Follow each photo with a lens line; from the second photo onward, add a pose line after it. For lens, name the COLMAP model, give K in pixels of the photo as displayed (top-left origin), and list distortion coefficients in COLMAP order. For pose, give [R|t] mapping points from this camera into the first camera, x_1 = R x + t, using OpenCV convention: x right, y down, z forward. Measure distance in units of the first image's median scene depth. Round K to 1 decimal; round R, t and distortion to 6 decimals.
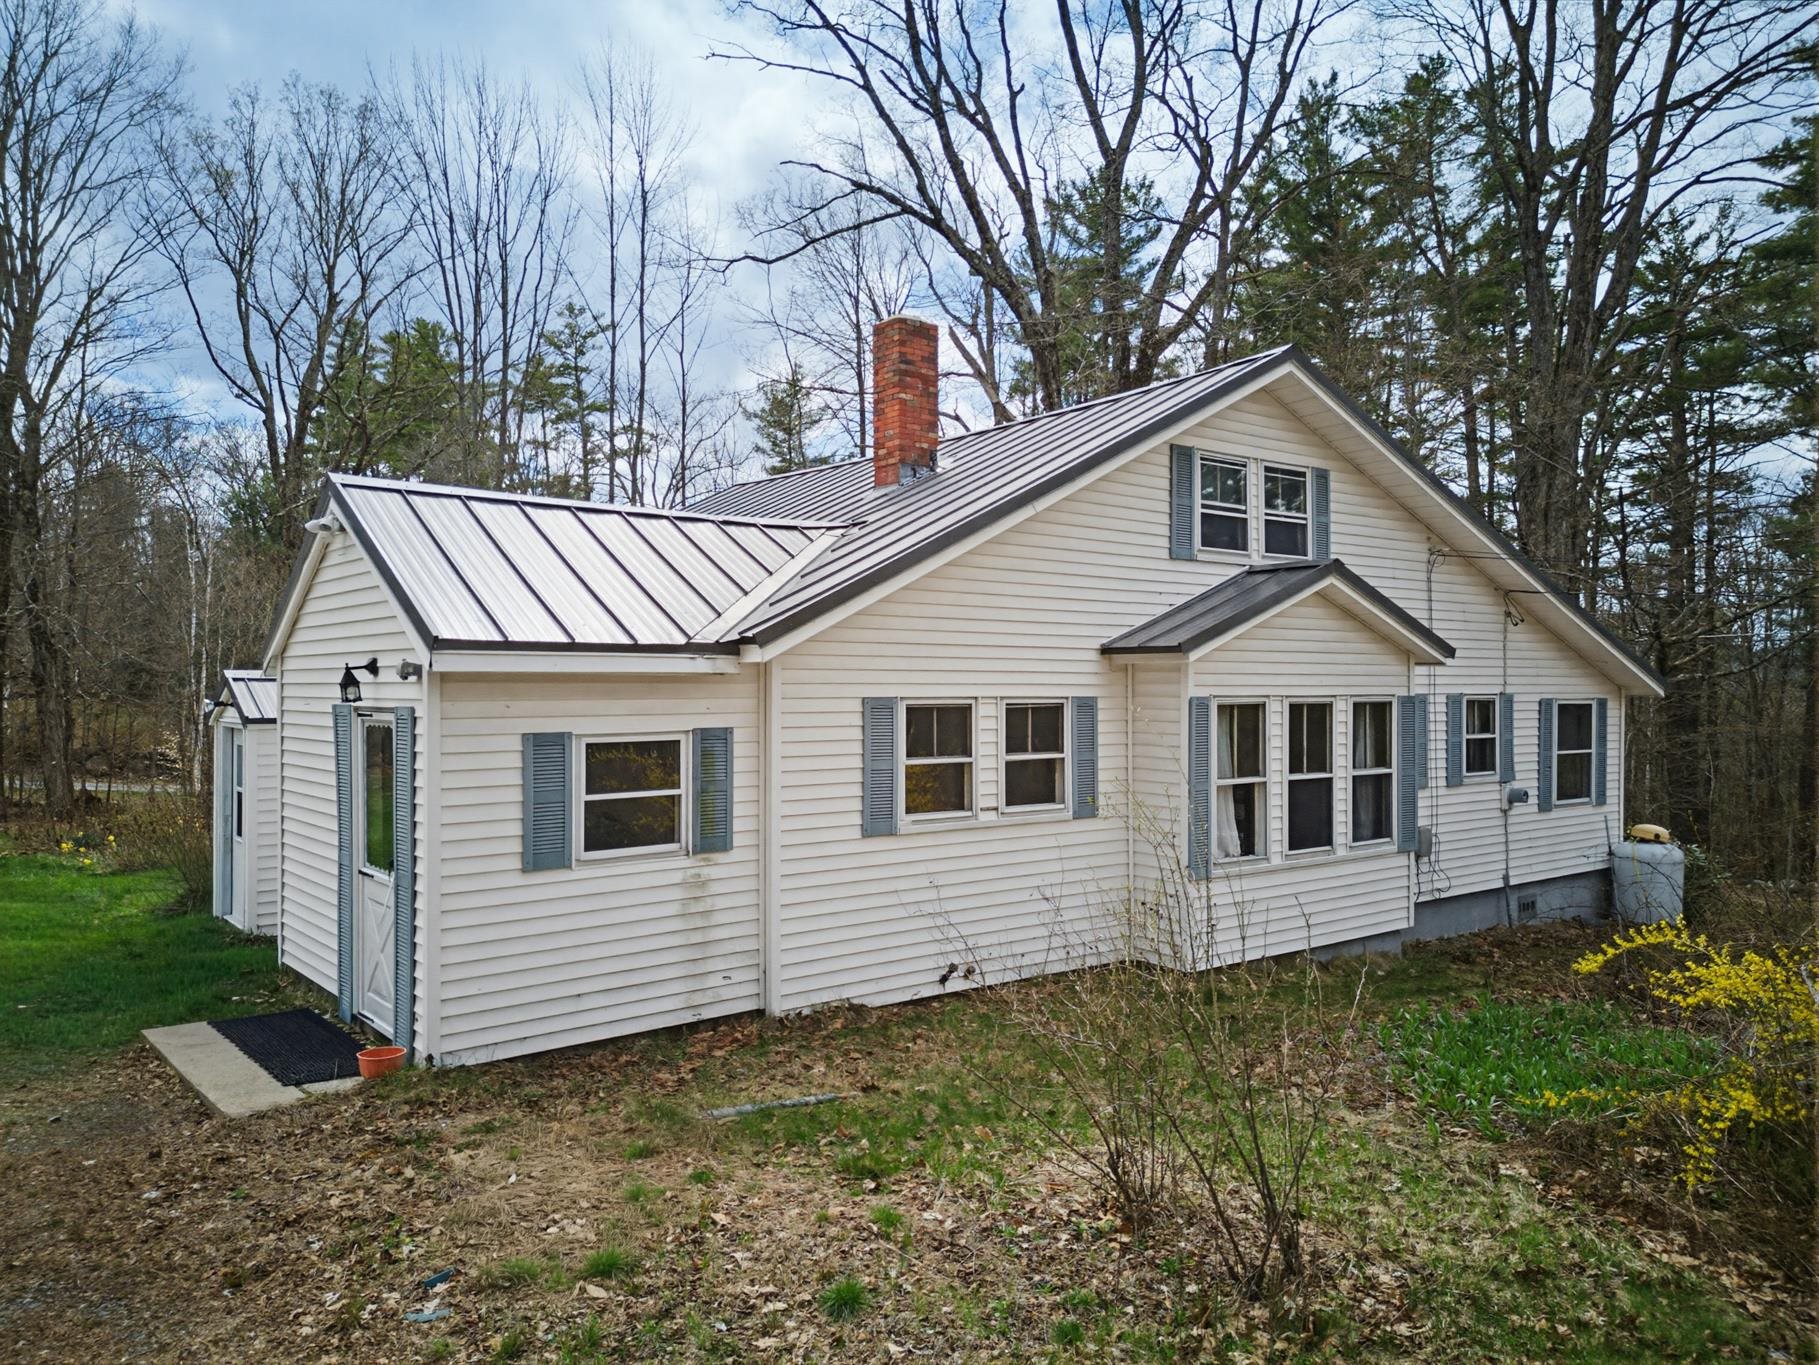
lens RADIAL K [[1288.0, 0, 909.5], [0, 1288.0, 682.5], [0, 0, 1]] dist [0.054286, -0.049430]
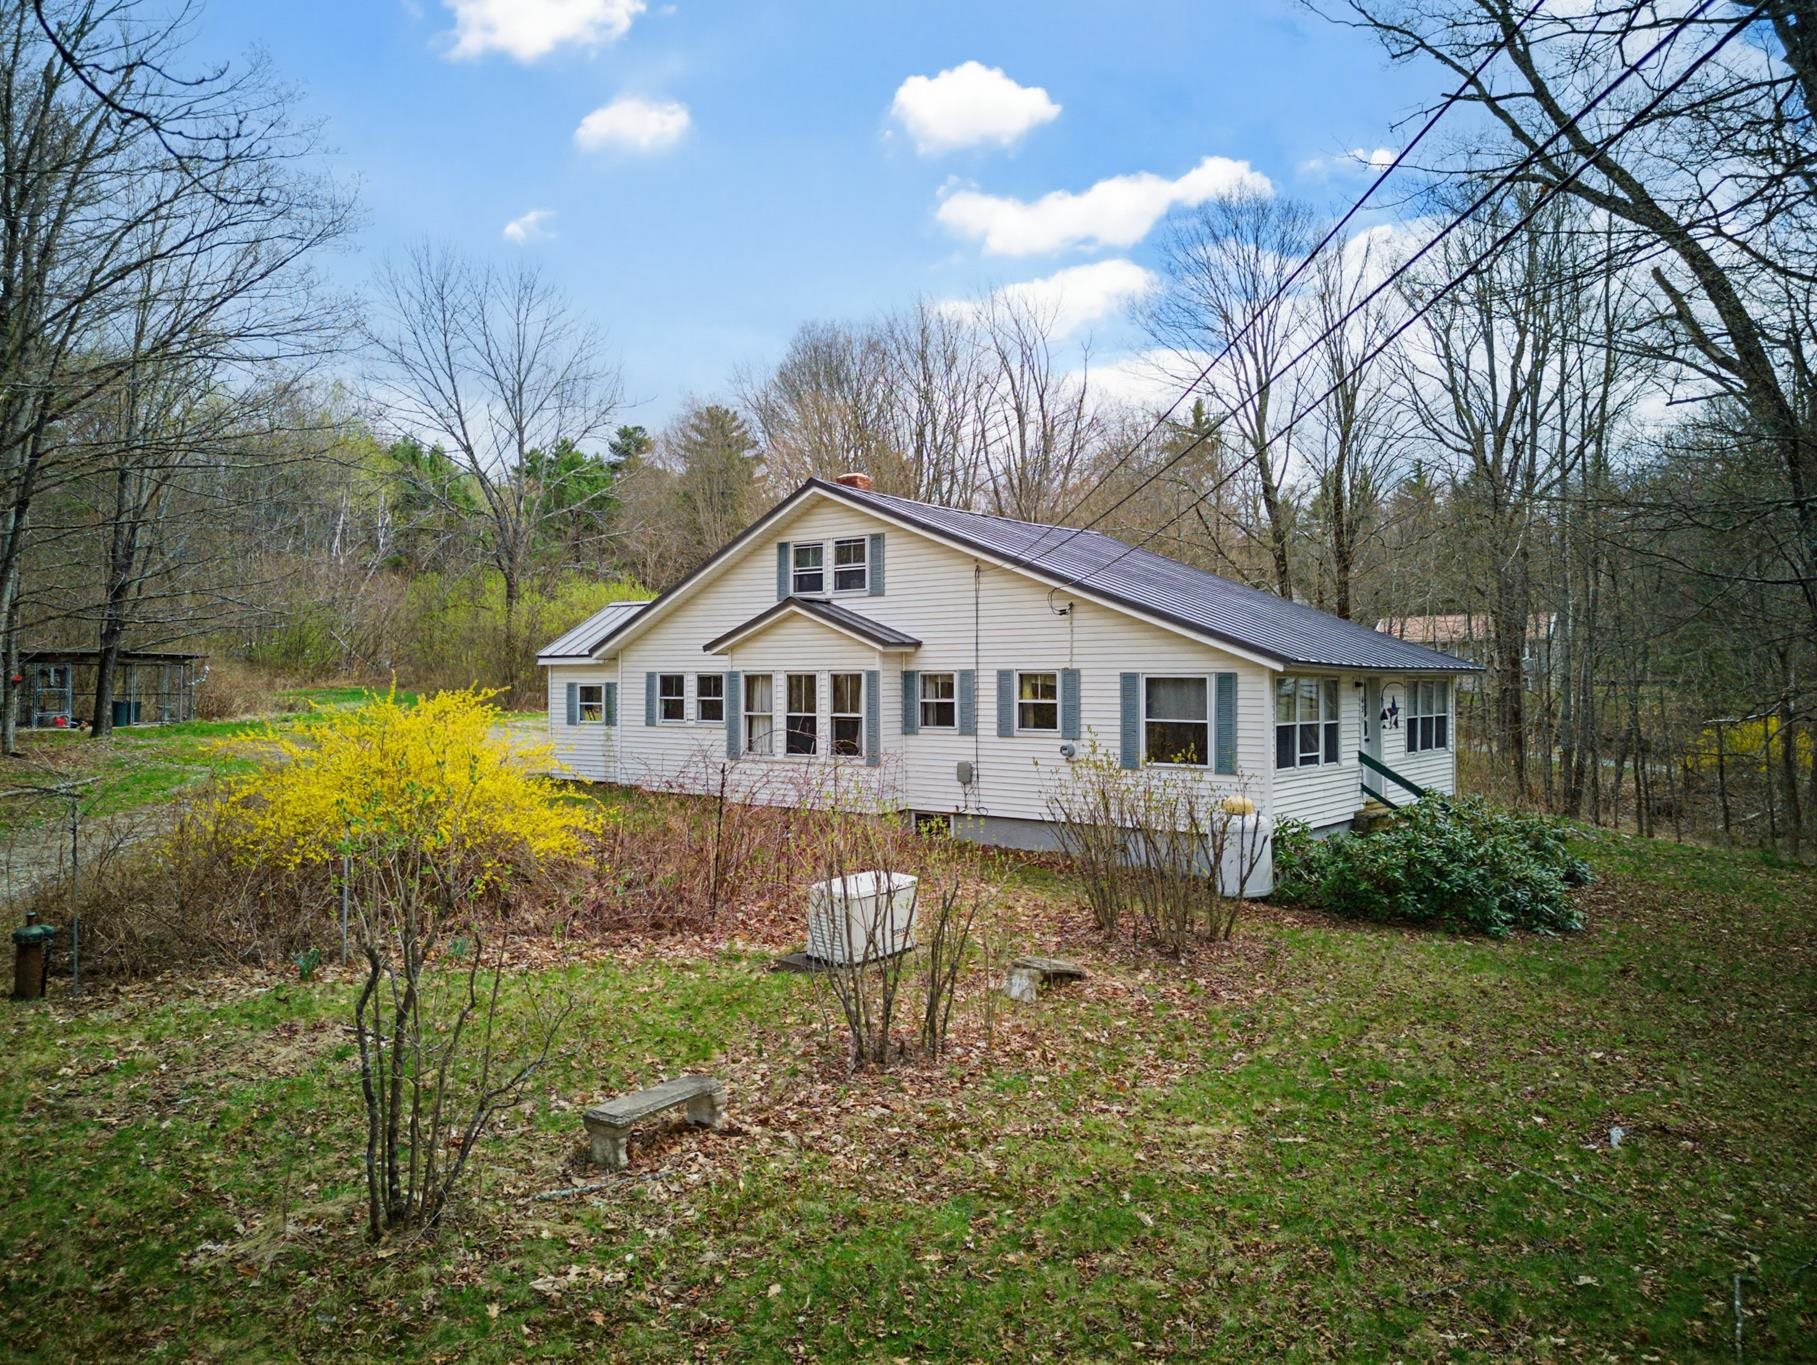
lens RADIAL K [[1270.0, 0, 908.5], [0, 1270.0, 682.5], [0, 0, 1]] dist [0.100161, -0.150310]
pose [[0.240715, 0.003347, -0.970590, 2.127282], [0.007563, 0.999957, 0.005323, 0.018722], [0.970566, -0.008622, 0.240679, 0.727116]]
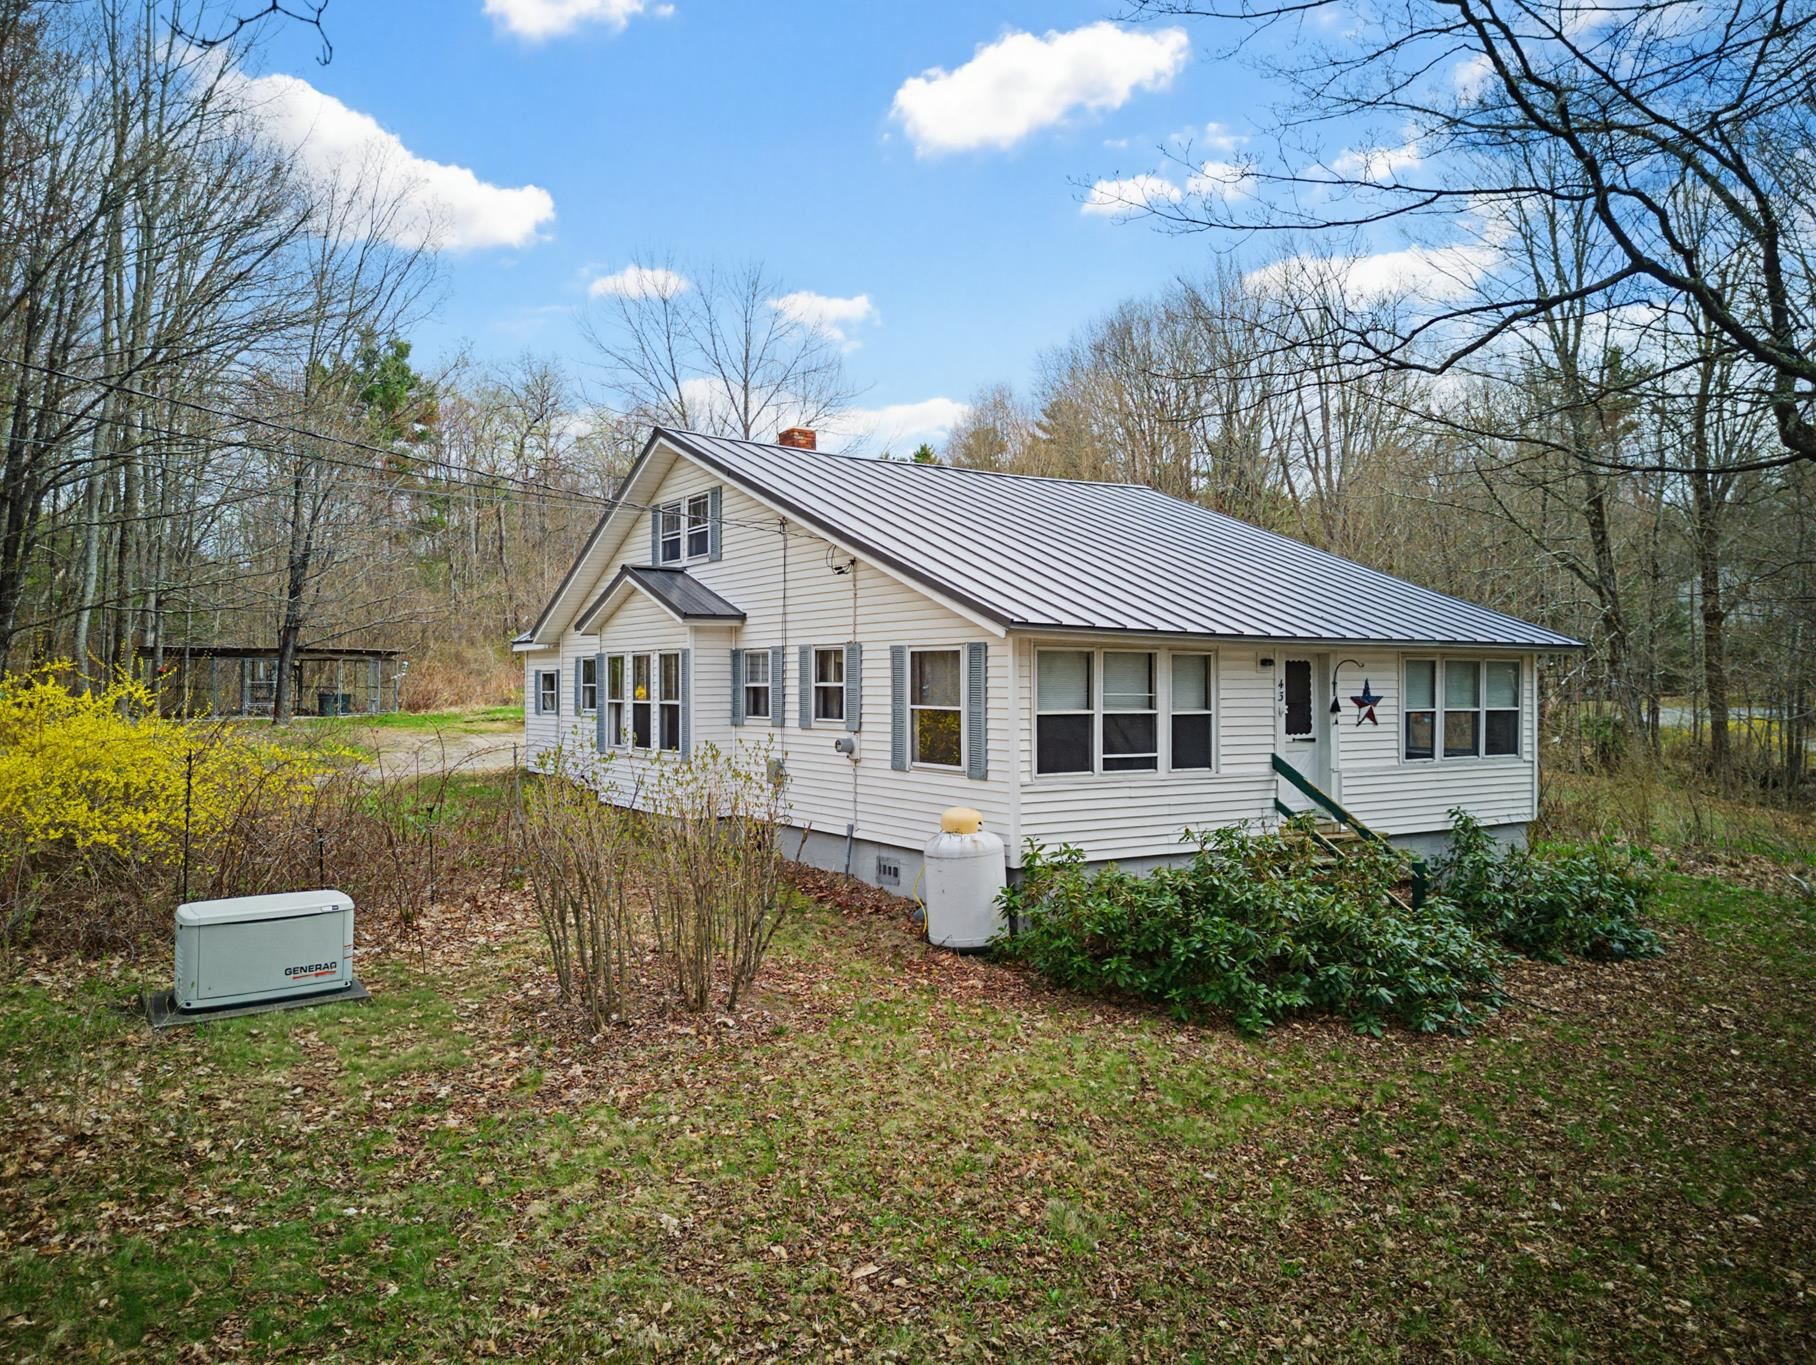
lens RADIAL K [[1285.9, 0, 908.0], [0, 1285.9, 682.5], [0, 0, 1]] dist [0.054286, -0.049430]
pose [[-0.085122, 0.000526, -0.996370, 1.881123], [0.007642, 0.999971, -0.000124, 0.052323], [0.996341, -0.007625, -0.085124, 1.482525]]
